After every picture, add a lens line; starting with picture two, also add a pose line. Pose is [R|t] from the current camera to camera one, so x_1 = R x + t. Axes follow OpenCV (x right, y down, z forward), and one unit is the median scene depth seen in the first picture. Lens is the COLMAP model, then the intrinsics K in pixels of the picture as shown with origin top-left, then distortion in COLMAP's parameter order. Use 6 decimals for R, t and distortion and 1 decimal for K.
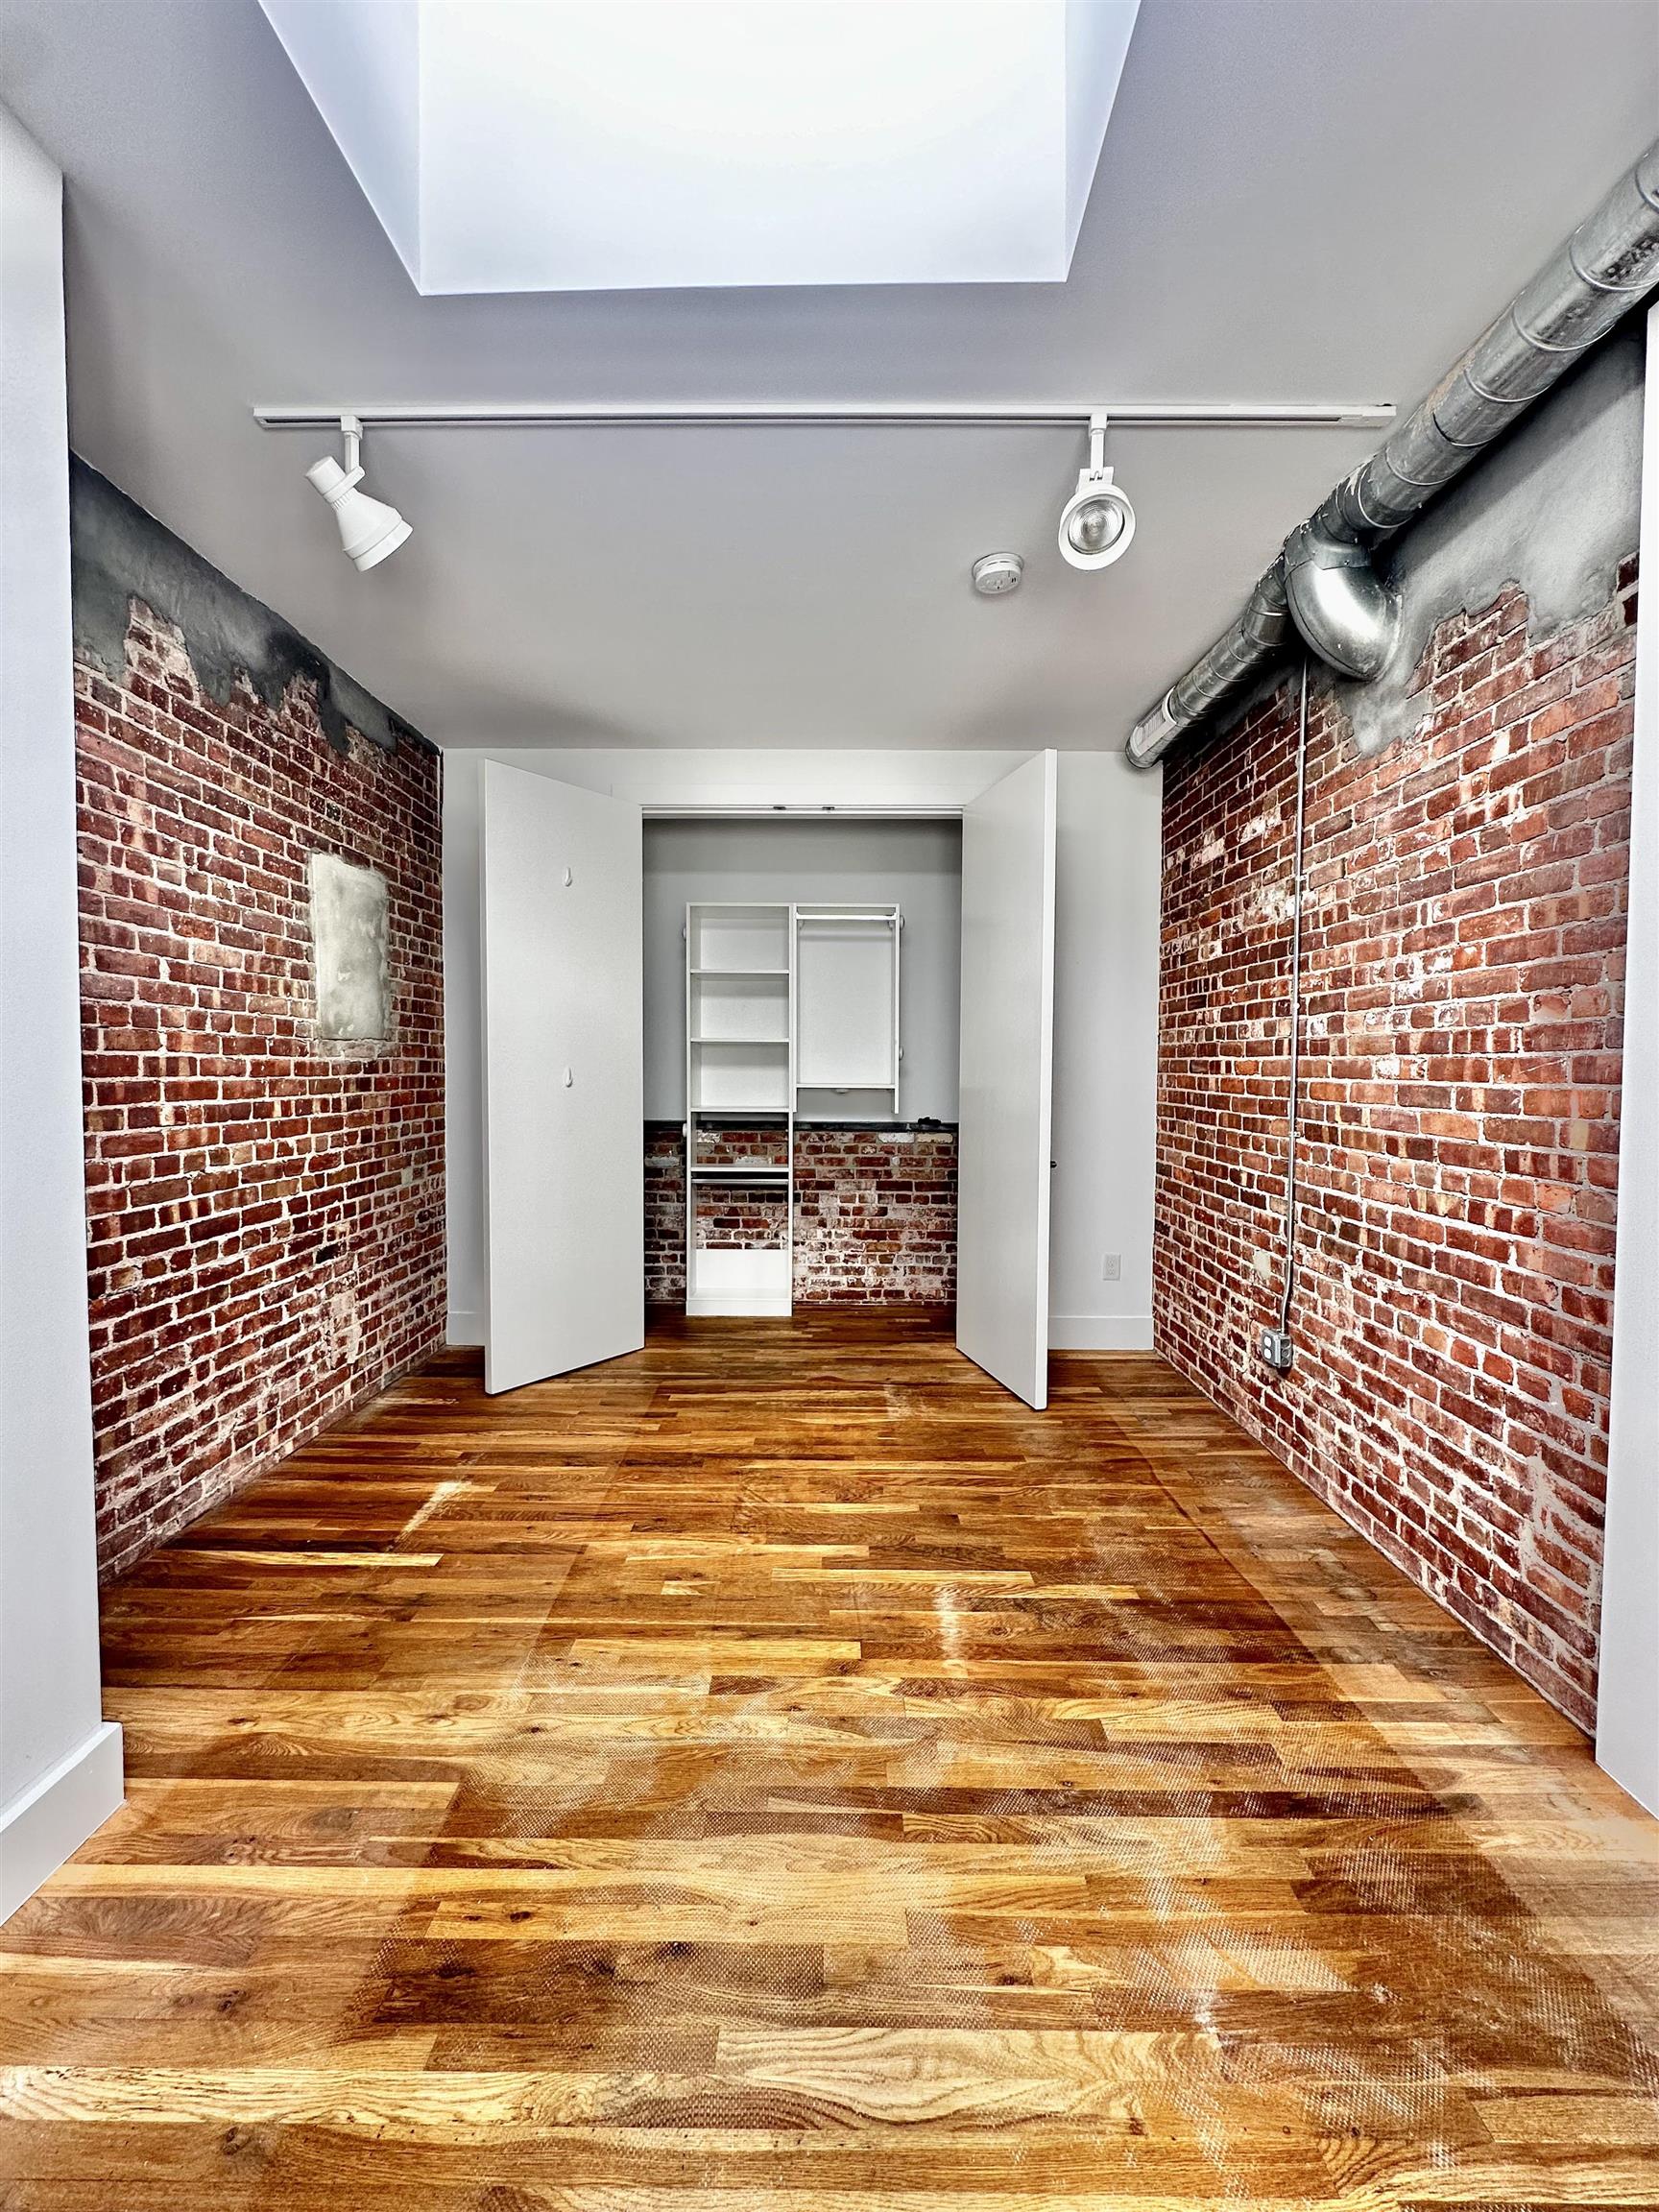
lens RADIAL K [[883.0, 0, 830.7], [0, 883.0, 1107.6], [0, 0, 1]] dist [-0.004886, 0.001194]
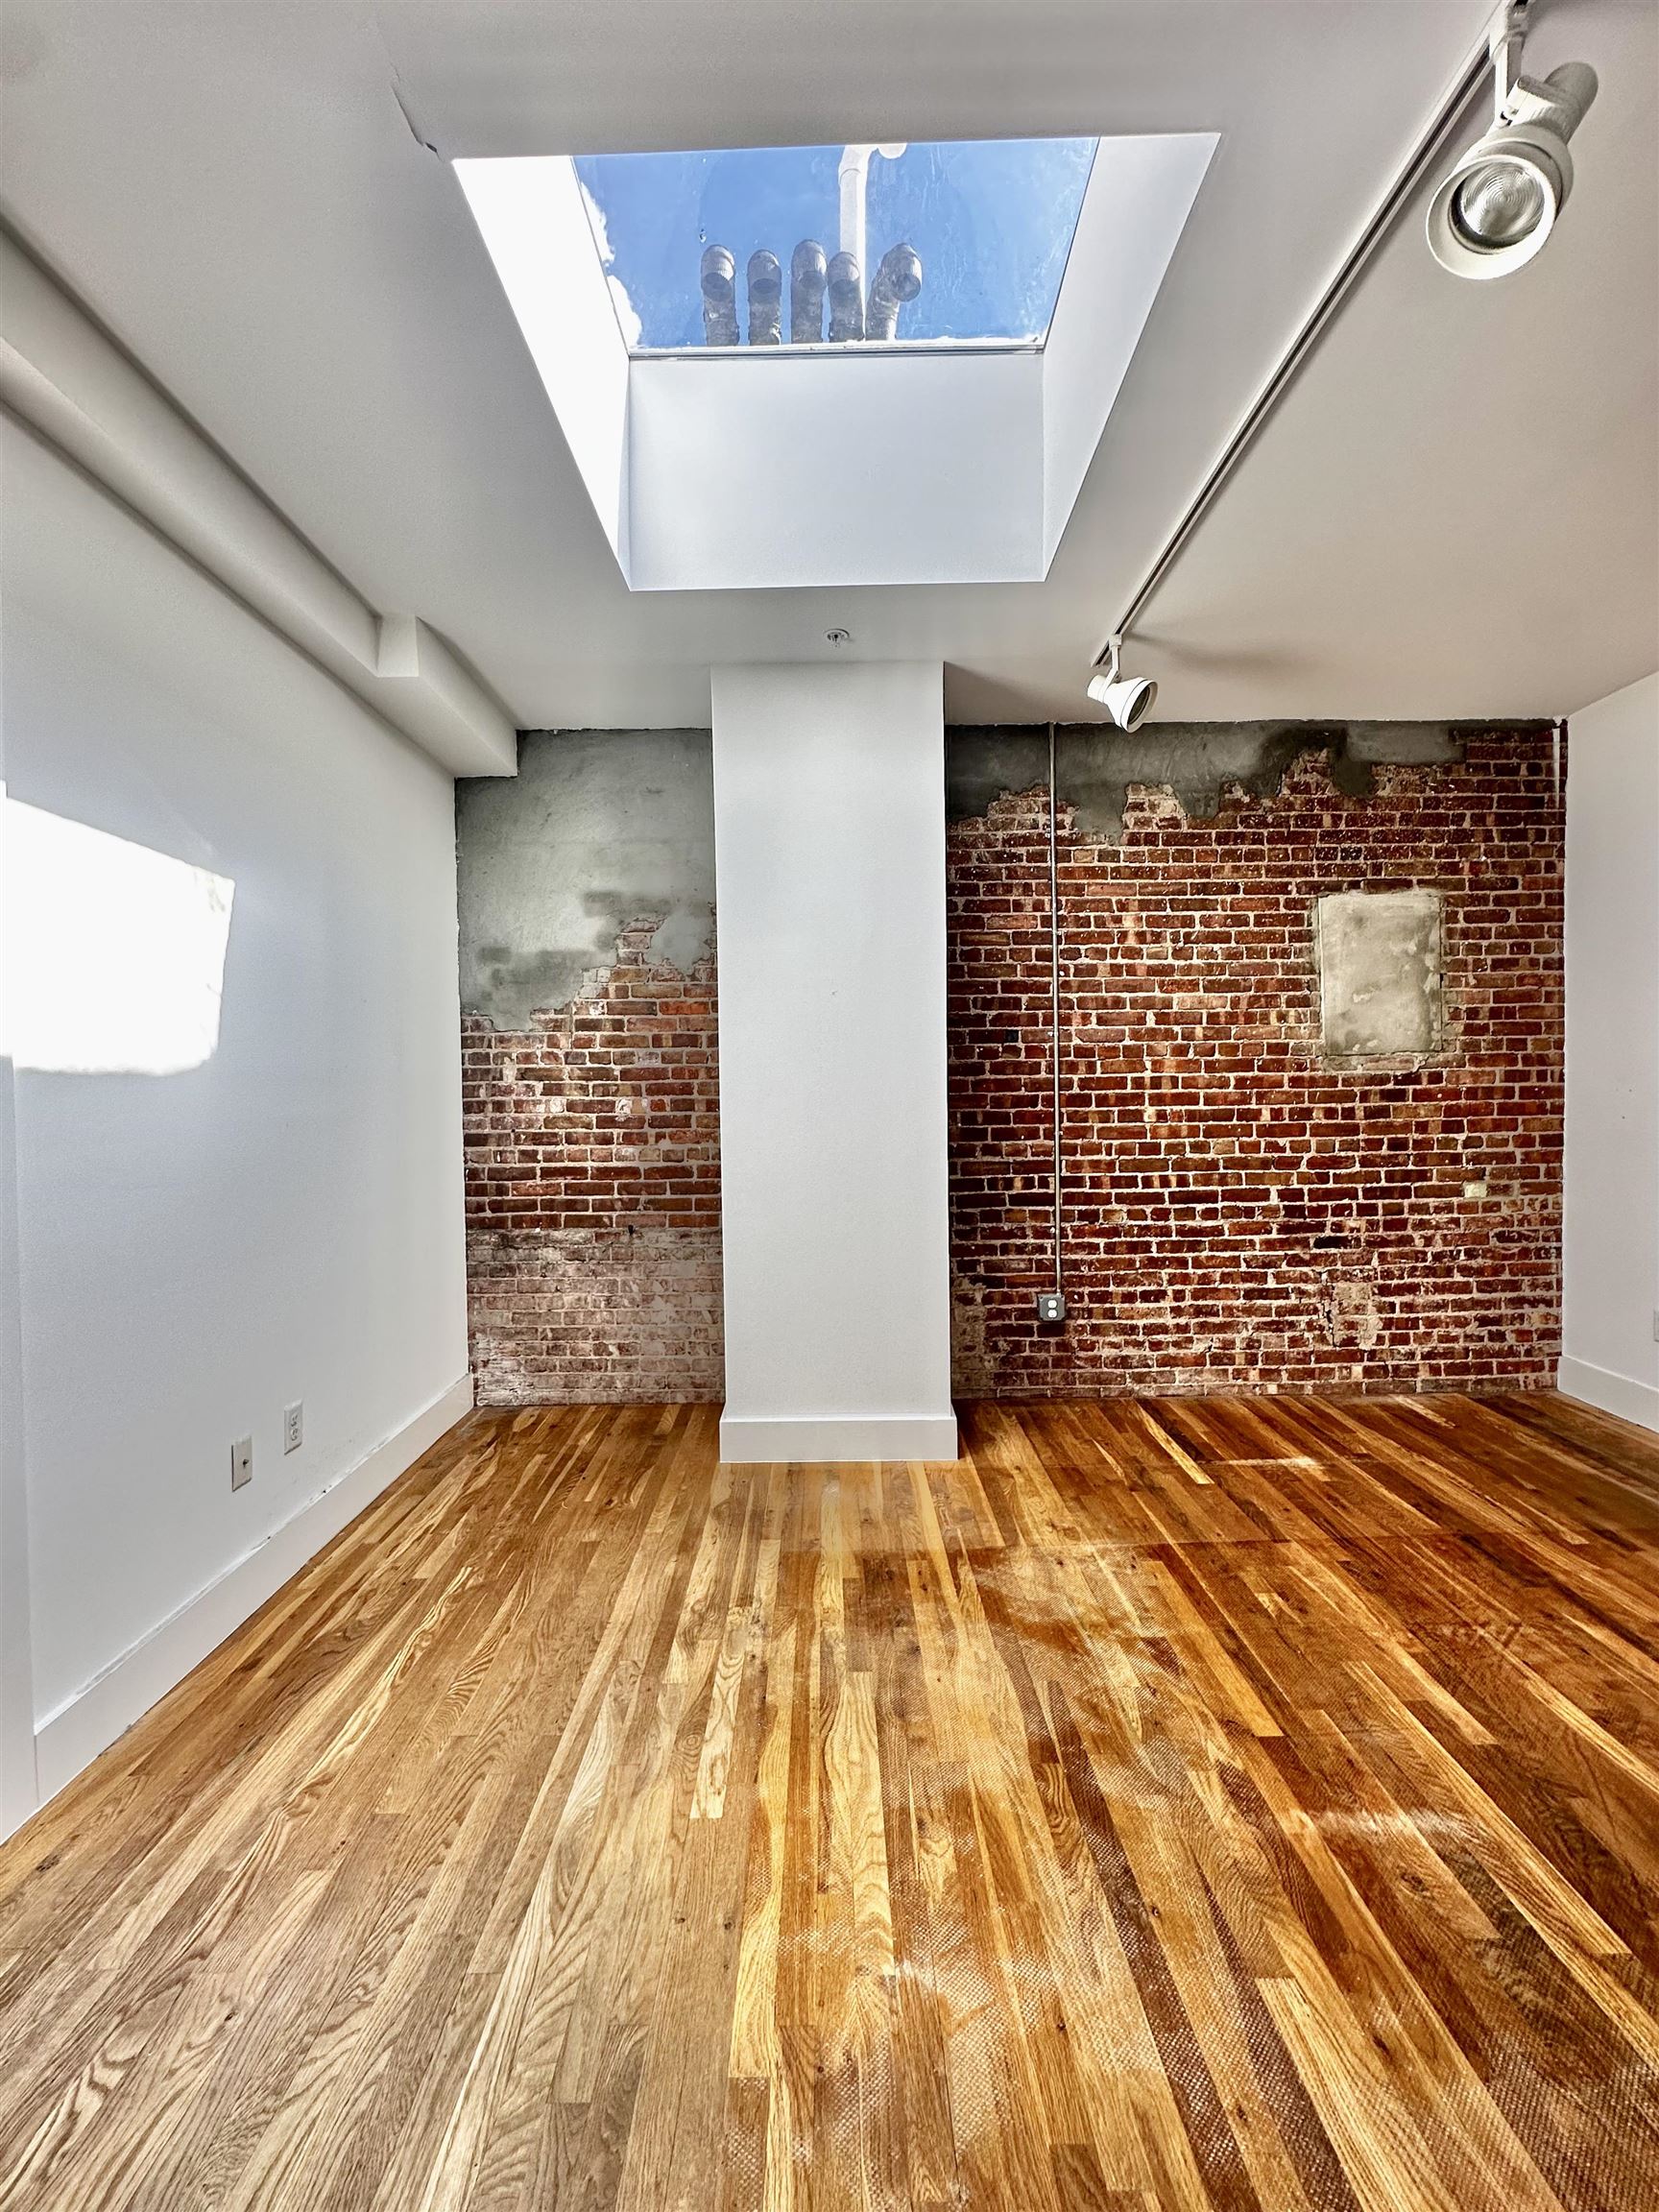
lens RADIAL K [[883.0, 0, 825.7], [0, 883.0, 1106.8], [0, 0, 1]] dist [-0.004886, 0.001194]
pose [[0.008798, 0.020295, -0.999755, 0.691660], [-0.028043, 0.999406, 0.020041, -0.018737], [0.999568, 0.027860, 0.009361, 0.401664]]
